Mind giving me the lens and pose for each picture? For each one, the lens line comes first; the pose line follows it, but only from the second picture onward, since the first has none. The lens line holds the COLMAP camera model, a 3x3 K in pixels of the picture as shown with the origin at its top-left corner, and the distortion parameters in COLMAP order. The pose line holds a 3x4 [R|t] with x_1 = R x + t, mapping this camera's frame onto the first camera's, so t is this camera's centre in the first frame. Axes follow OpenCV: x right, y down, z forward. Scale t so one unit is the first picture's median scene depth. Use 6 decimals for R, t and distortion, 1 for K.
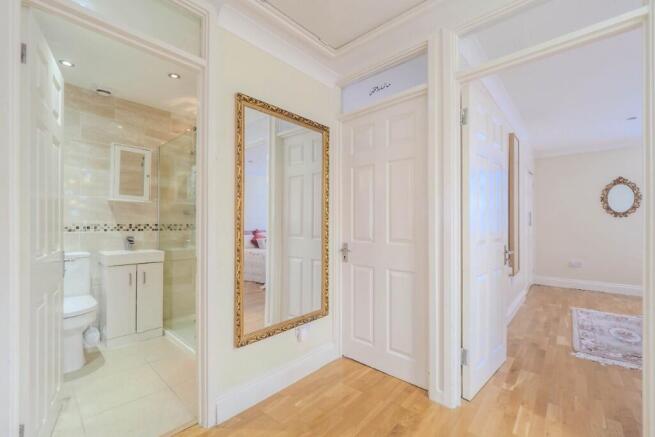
lens RADIAL K [[276.8, 0, 317.8], [0, 276.8, 220.1], [0, 0, 1]] dist [-0.000905, -0.000131]
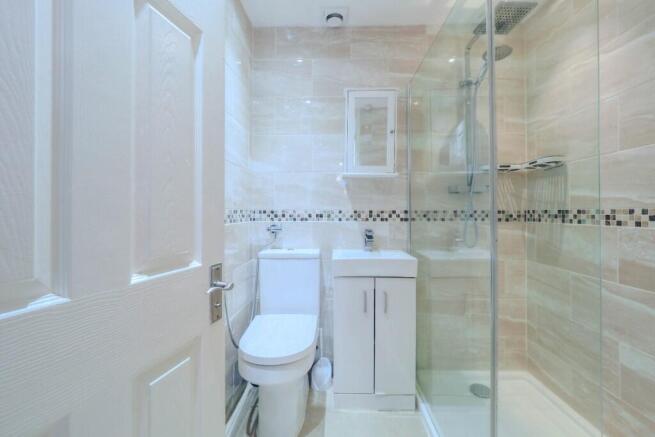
lens RADIAL K [[266.7, 0, 327.5], [0, 266.7, 218.5], [0, 0, 1]] dist [-0.001223, -0.000065]
pose [[0.667147, 0.008172, -0.744881, -0.275227], [0.014969, 0.999591, 0.024373, 0.016454], [0.744776, -0.027411, 0.666751, 0.507369]]
